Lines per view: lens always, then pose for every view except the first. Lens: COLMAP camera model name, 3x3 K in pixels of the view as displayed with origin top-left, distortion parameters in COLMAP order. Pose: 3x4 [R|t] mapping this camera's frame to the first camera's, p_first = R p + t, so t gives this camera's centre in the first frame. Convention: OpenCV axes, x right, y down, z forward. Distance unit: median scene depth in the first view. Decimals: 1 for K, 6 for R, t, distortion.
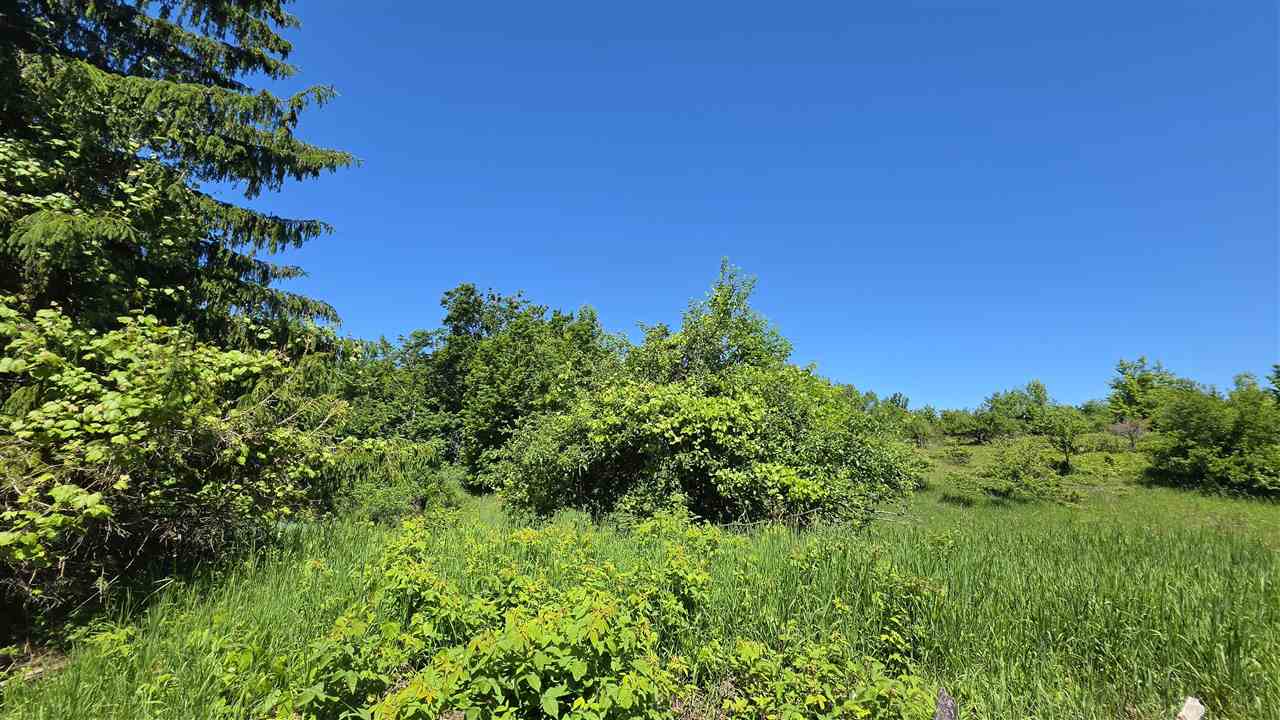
lens RADIAL K [[498.2, 0, 647.0], [0, 498.2, 360.0], [0, 0, 1]] dist [-0.001558, -0.000400]
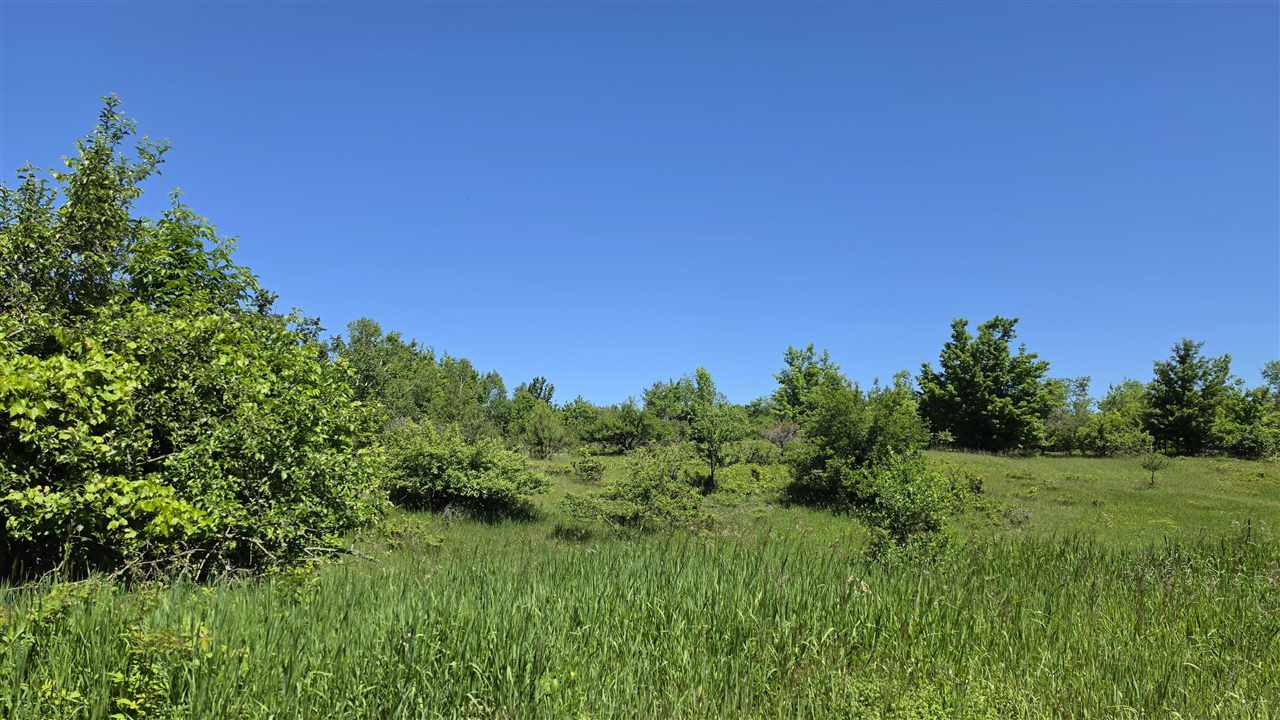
lens RADIAL K [[850.7, 0, 593.7], [0, 850.7, 361.0], [0, 0, 1]] dist [0.021645, -0.000568]
pose [[0.867461, 0.053962, 0.494569, 0.048082], [-0.081850, 0.996034, 0.034887, -0.000037], [-0.490725, -0.070743, 0.868438, -0.021004]]
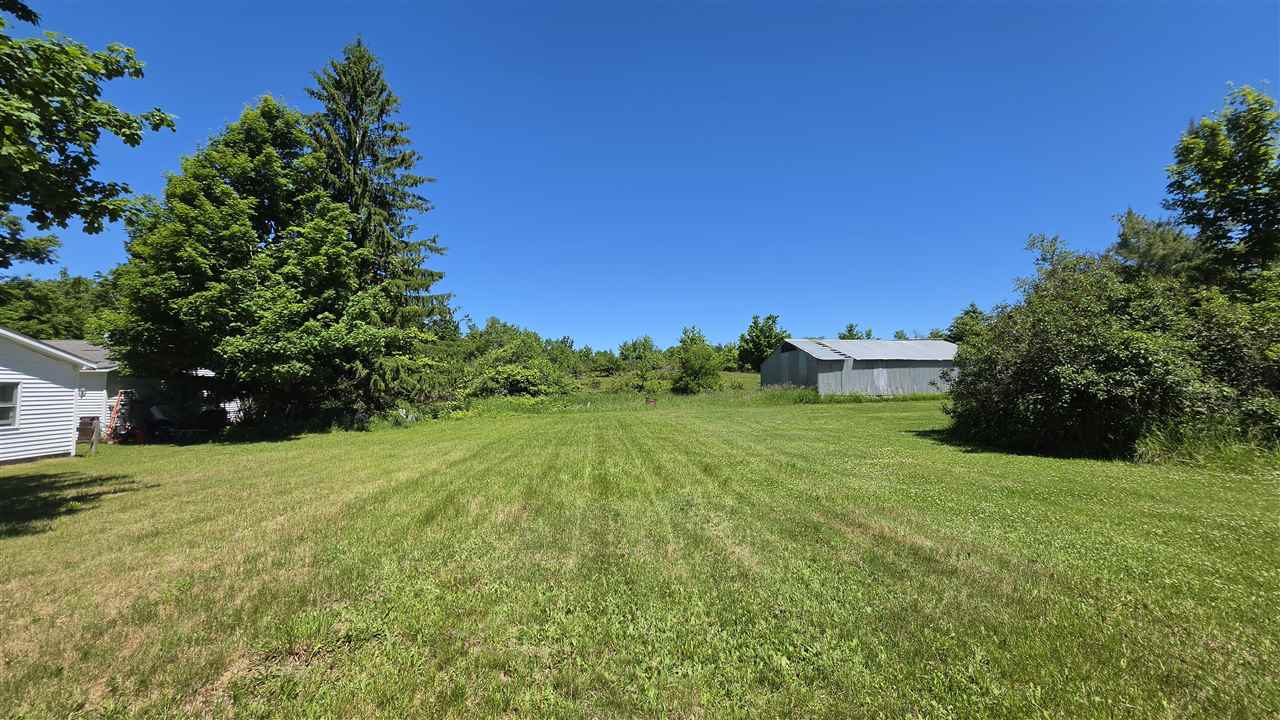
lens RADIAL K [[498.2, 0, 647.0], [0, 498.2, 360.0], [0, 0, 1]] dist [-0.001558, -0.000400]
pose [[0.809115, 0.003946, 0.587636, -0.343309], [-0.083286, 0.990653, 0.108024, -0.122617], [-0.581718, -0.136346, 0.801882, -0.656997]]
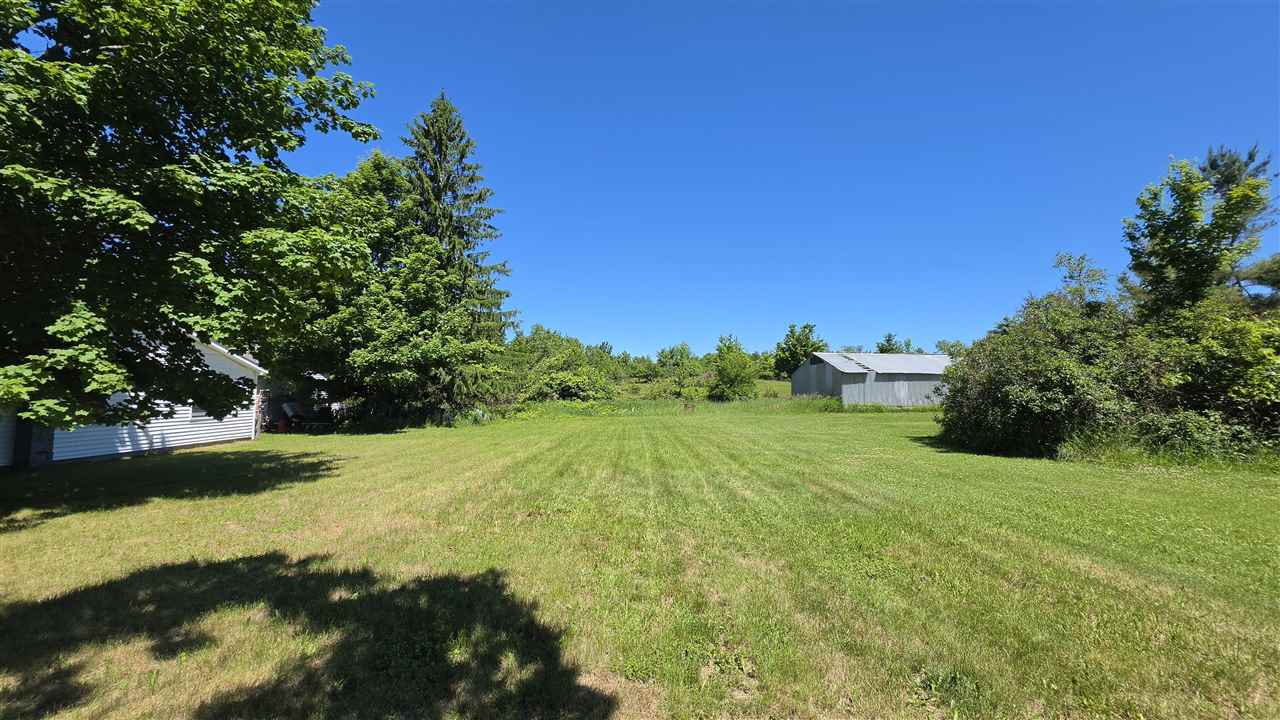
lens RADIAL K [[498.2, 0, 647.0], [0, 498.2, 360.0], [0, 0, 1]] dist [-0.001558, -0.000400]
pose [[0.849728, 0.021272, 0.526793, -0.402787], [-0.088699, 0.990712, 0.103068, -0.140092], [-0.519707, -0.134306, 0.843722, -0.729687]]
